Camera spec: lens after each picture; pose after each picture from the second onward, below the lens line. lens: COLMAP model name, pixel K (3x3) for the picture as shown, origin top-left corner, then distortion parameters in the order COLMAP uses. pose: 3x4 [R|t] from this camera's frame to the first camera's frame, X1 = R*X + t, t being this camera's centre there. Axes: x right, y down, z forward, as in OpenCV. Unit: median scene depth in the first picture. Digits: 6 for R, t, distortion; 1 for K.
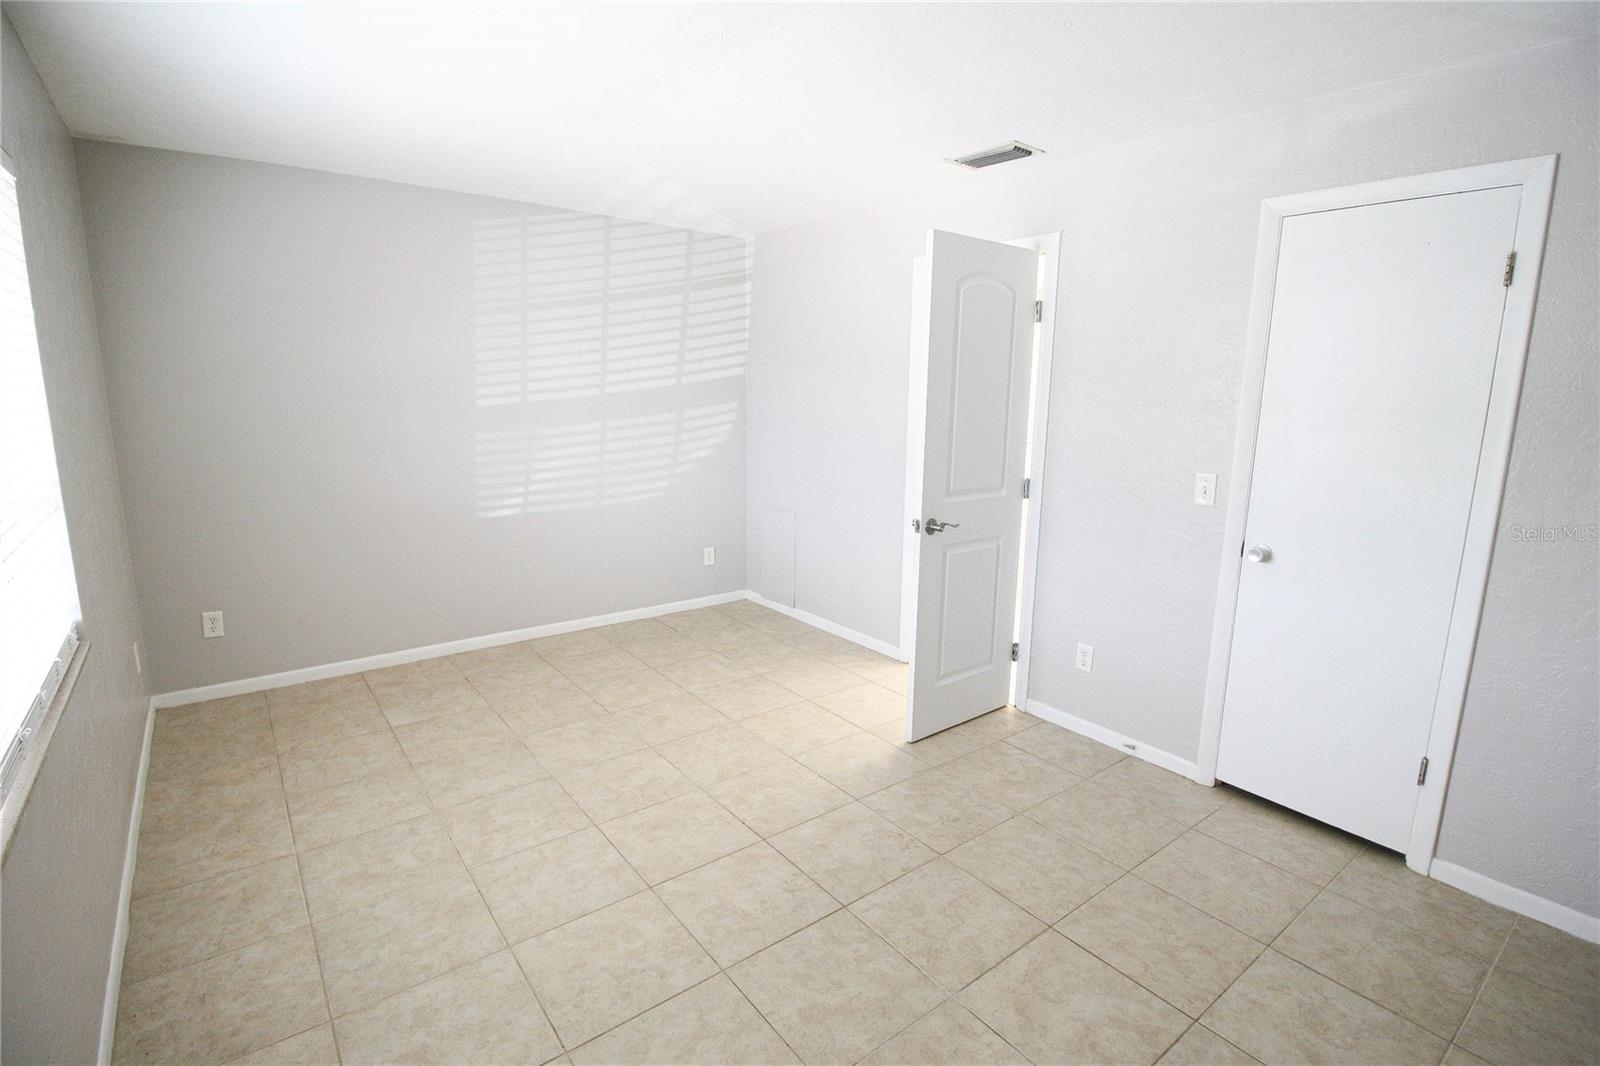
lens RADIAL K [[769.0, 0, 802.6], [0, 769.0, 526.7], [0, 0, 1]] dist [-0.004278, -0.001325]
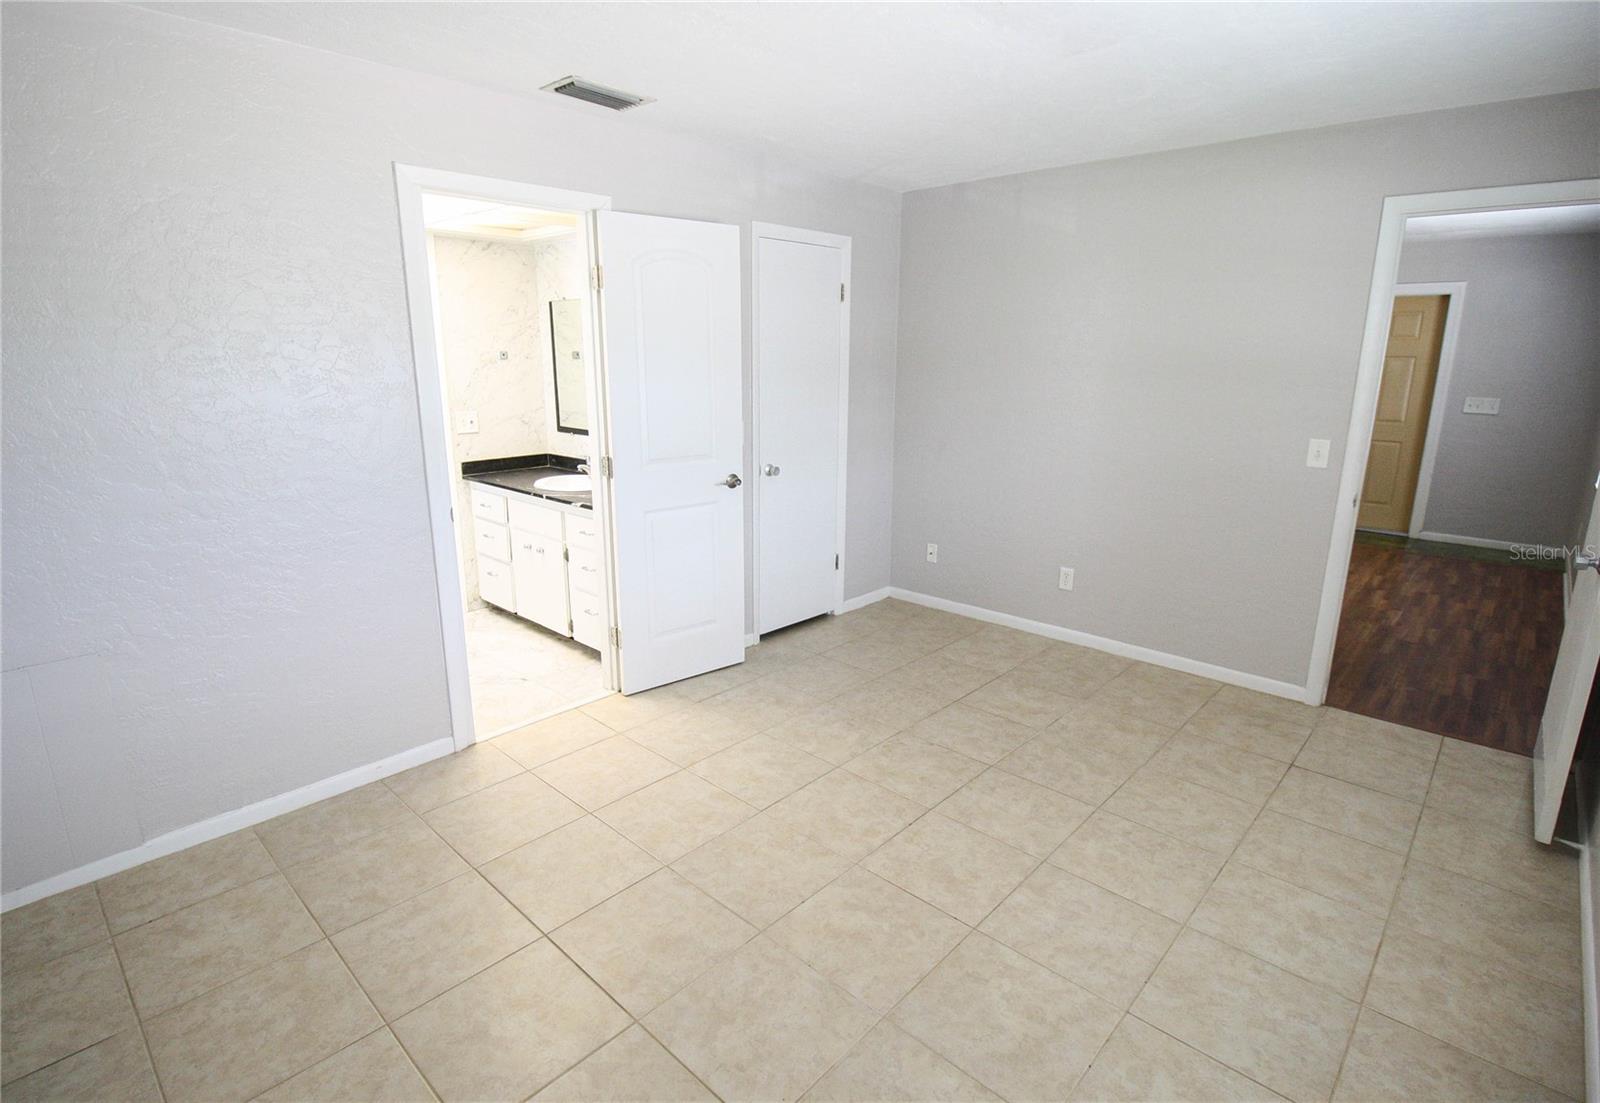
lens RADIAL K [[796.6, 0, 798.5], [0, 796.6, 538.2], [0, 0, 1]] dist [-0.000447, -0.006639]
pose [[-0.160363, -0.245571, 0.956022, -1.055110], [0.170830, 0.947036, 0.271918, -0.288247], [-0.972163, 0.206923, -0.109919, 1.337659]]
